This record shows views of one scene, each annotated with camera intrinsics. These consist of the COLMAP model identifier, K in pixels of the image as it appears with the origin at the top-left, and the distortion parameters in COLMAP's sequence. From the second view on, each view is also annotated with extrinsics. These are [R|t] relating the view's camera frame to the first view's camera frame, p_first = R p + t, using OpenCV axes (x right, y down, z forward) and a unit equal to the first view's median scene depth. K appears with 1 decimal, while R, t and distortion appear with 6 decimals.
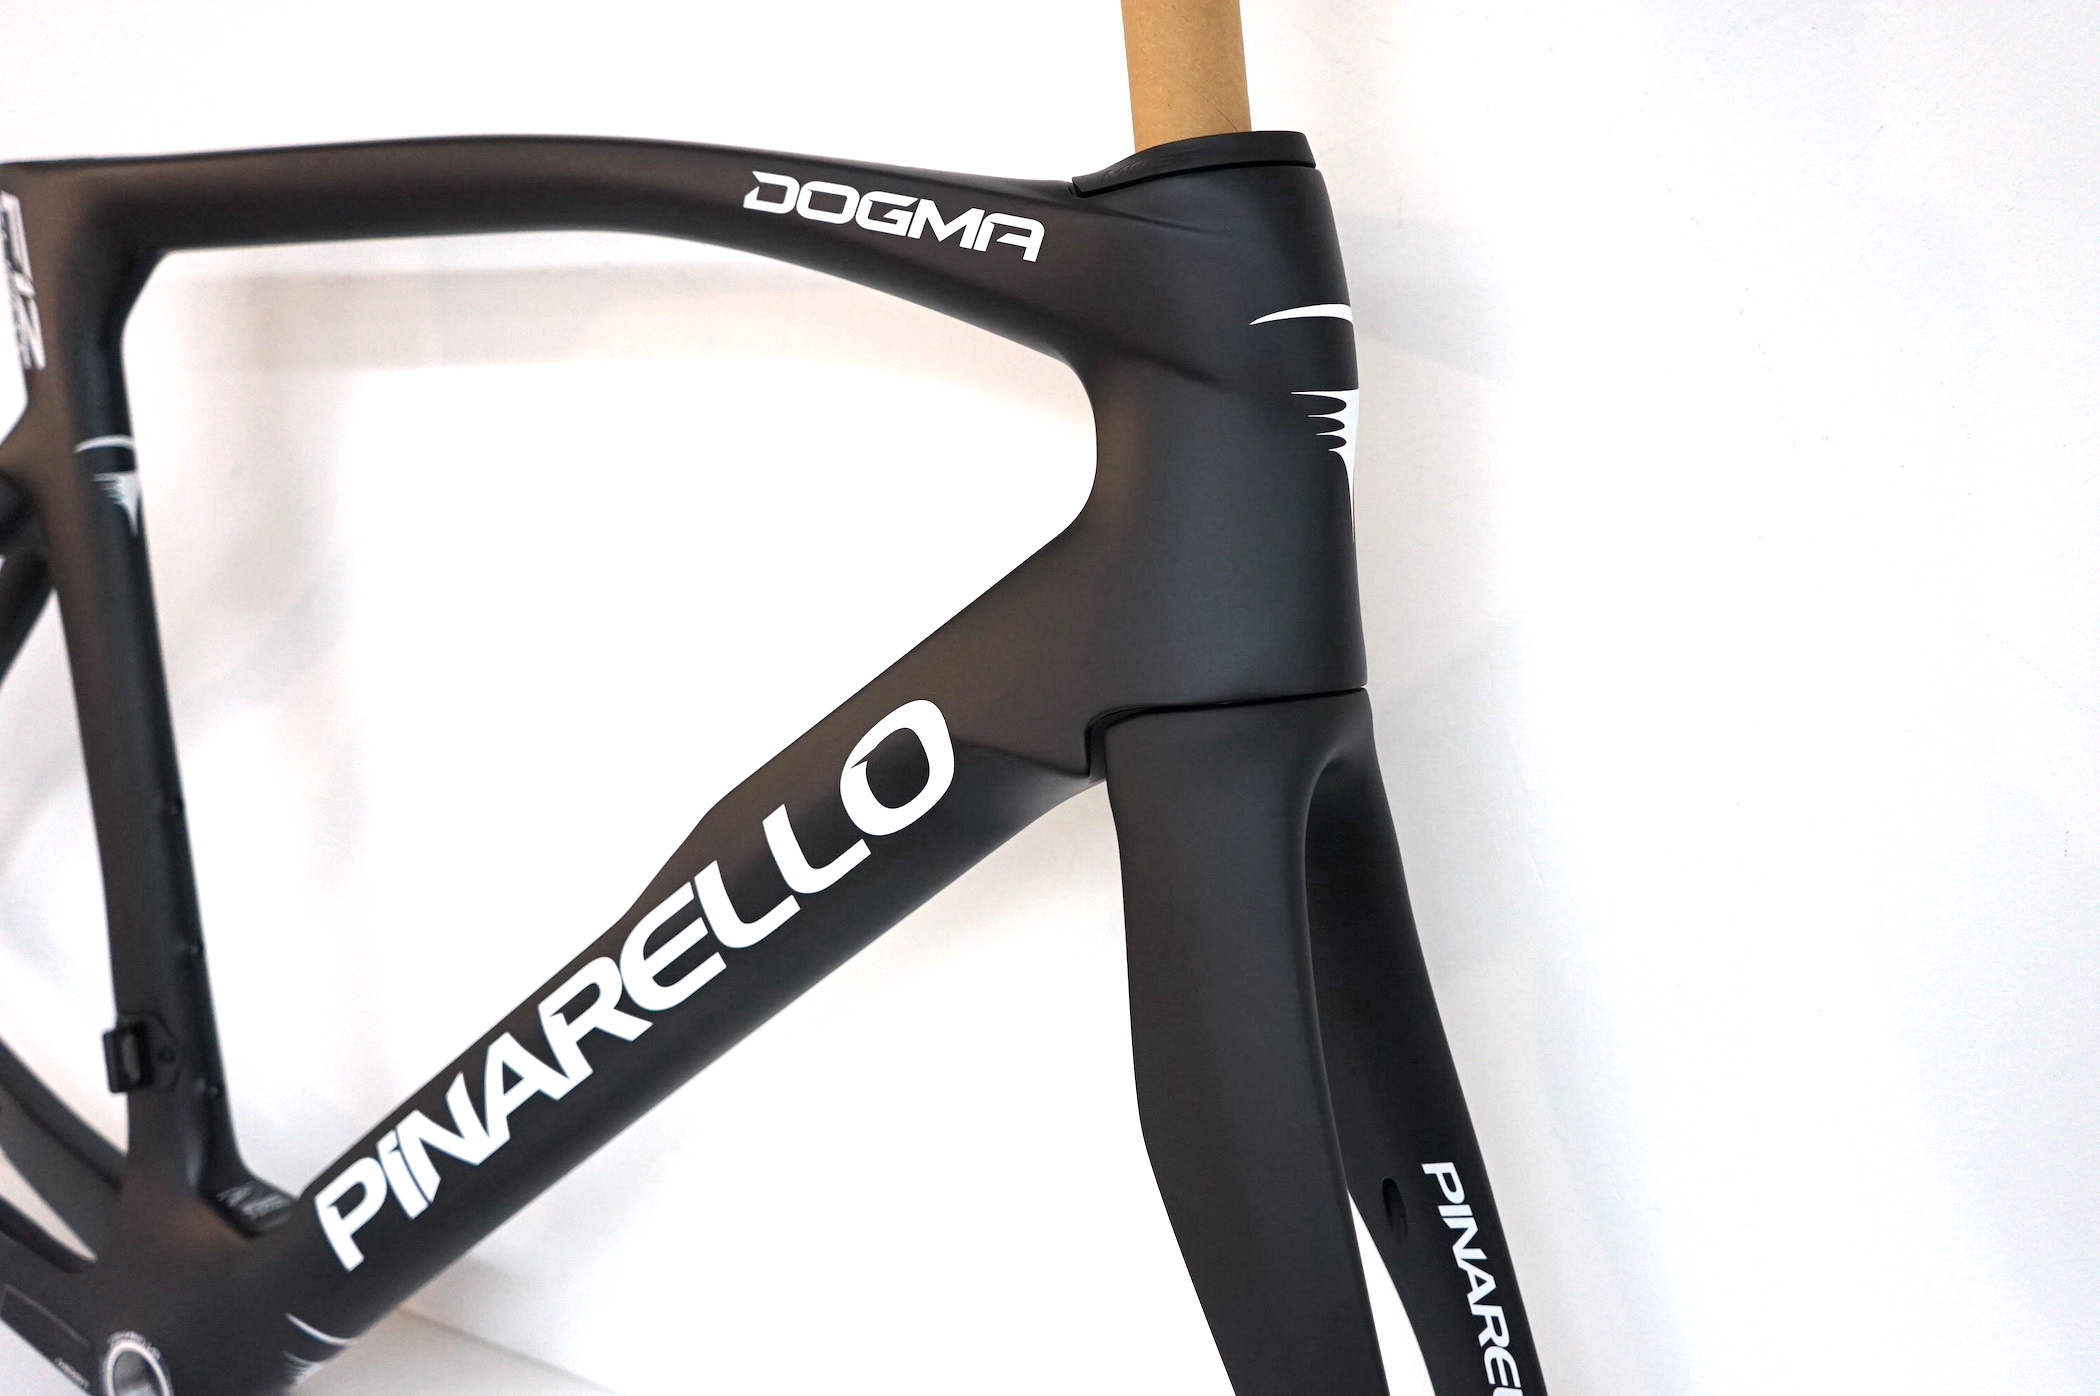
lens RADIAL K [[1781.2, 0, 1049.9], [0, 1781.2, 693.4], [0, 0, 1]] dist [-0.003062, 0.012729]
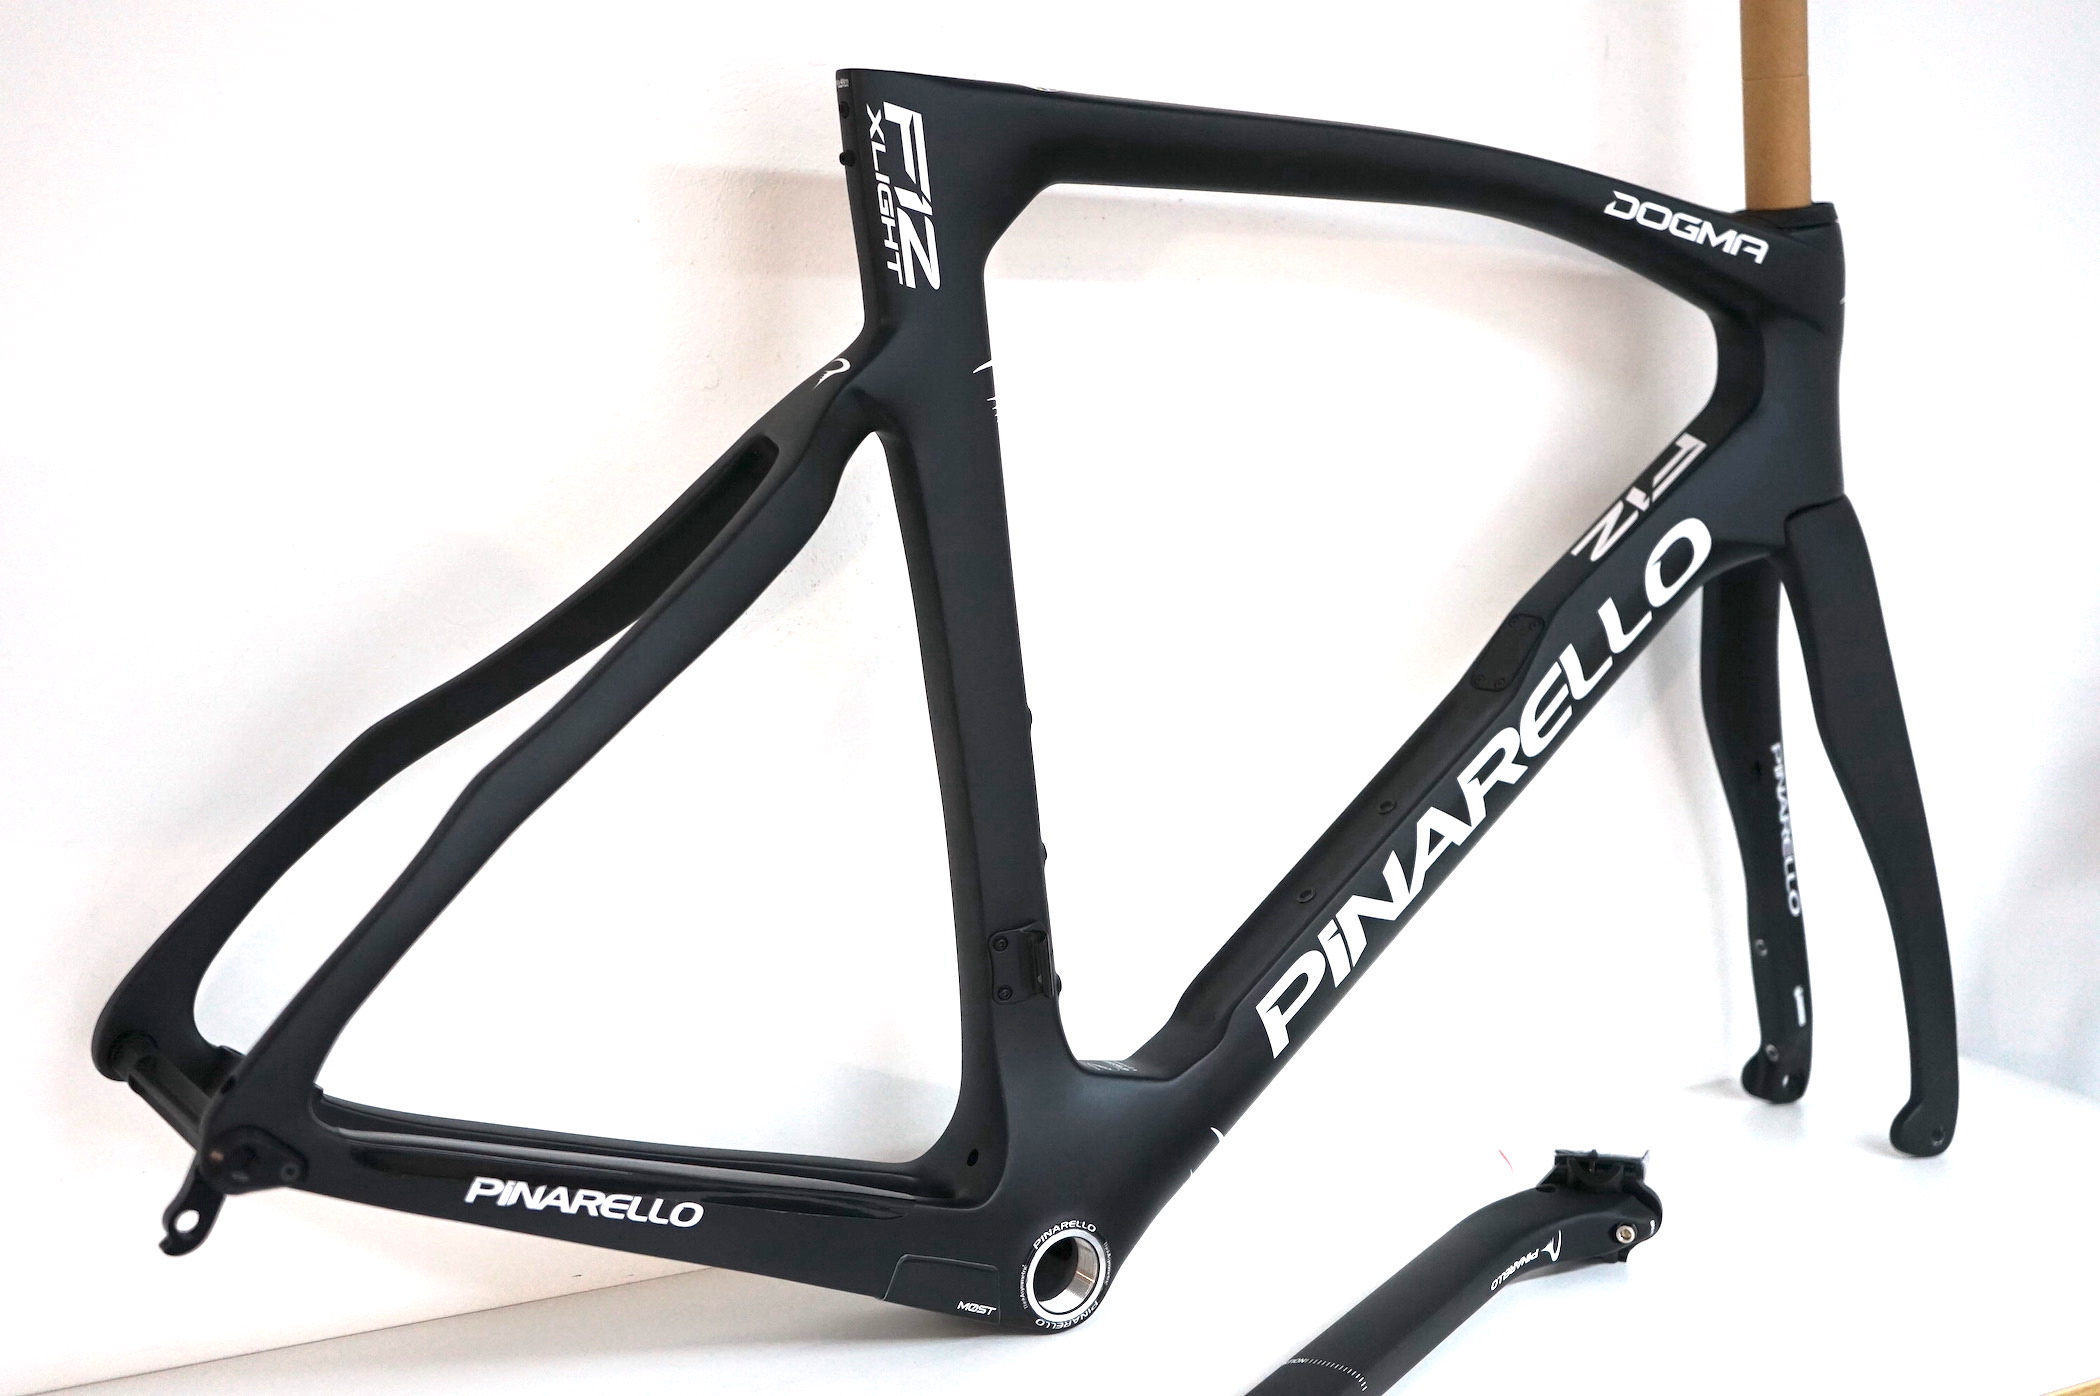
lens RADIAL K [[2547.4, 0, 1052.5], [0, 2547.4, 681.7], [0, 0, 1]] dist [0.009687, 0.000000]
pose [[0.460929, -0.135622, 0.877013, -2.456363], [0.095542, 0.990093, 0.102895, -0.147503], [-0.882279, 0.036365, 0.469320, 0.411266]]
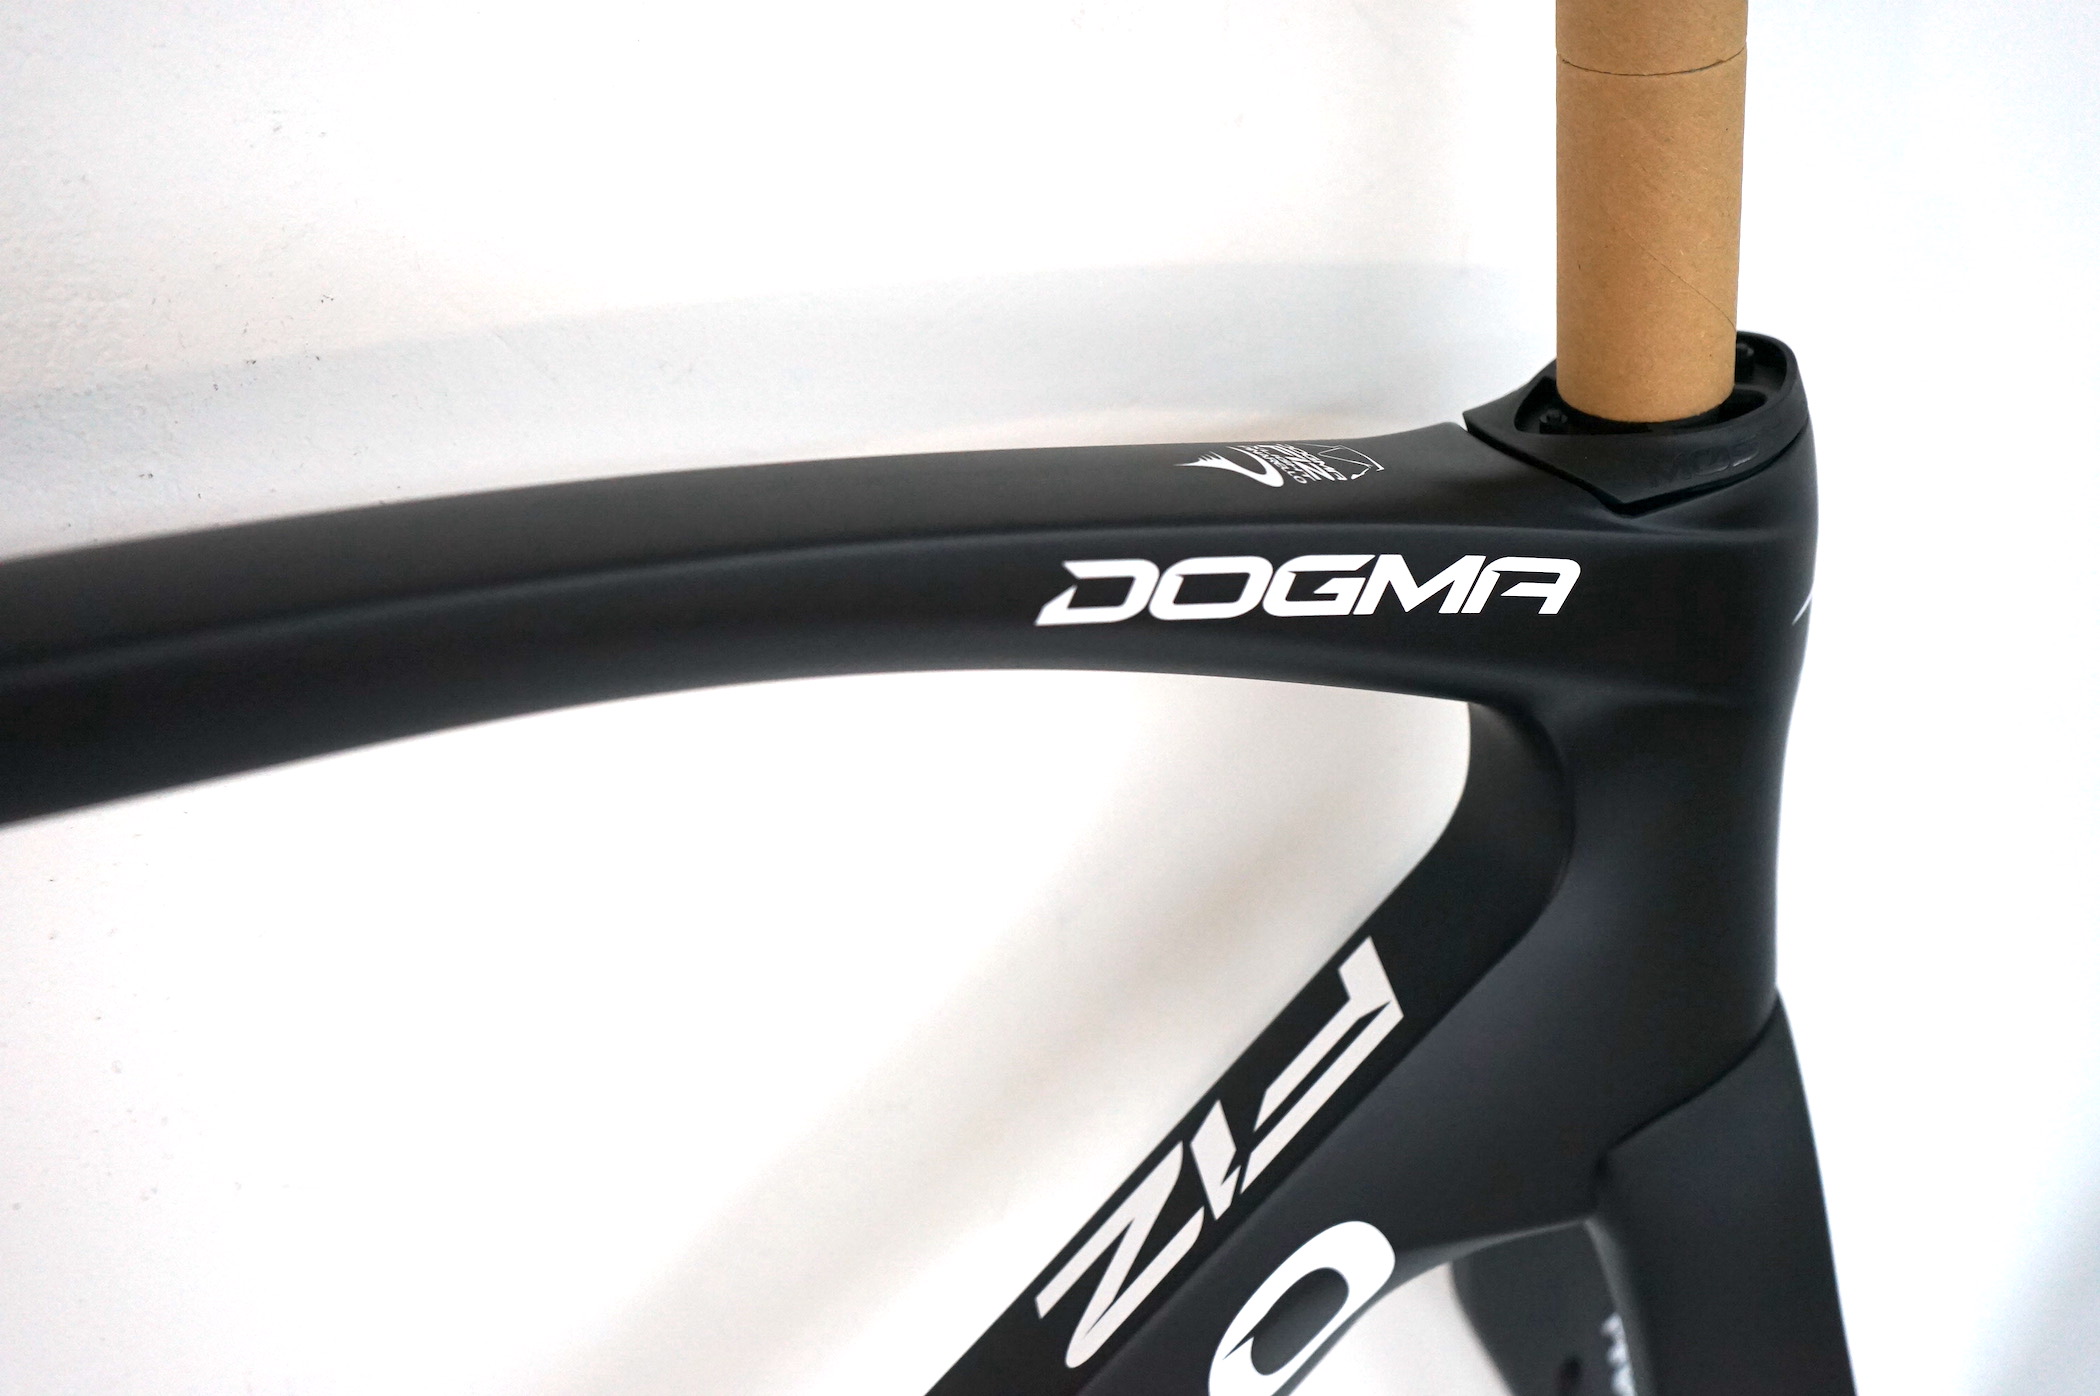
lens RADIAL K [[2448.9, 0, 1047.8], [0, 2448.9, 704.5], [0, 0, 1]] dist [0.029447, 0.000000]
pose [[0.517122, -0.412933, 0.749714, -0.735542], [0.108802, 0.900533, 0.420955, -0.568172], [-0.848968, -0.136114, 0.510613, 0.648575]]
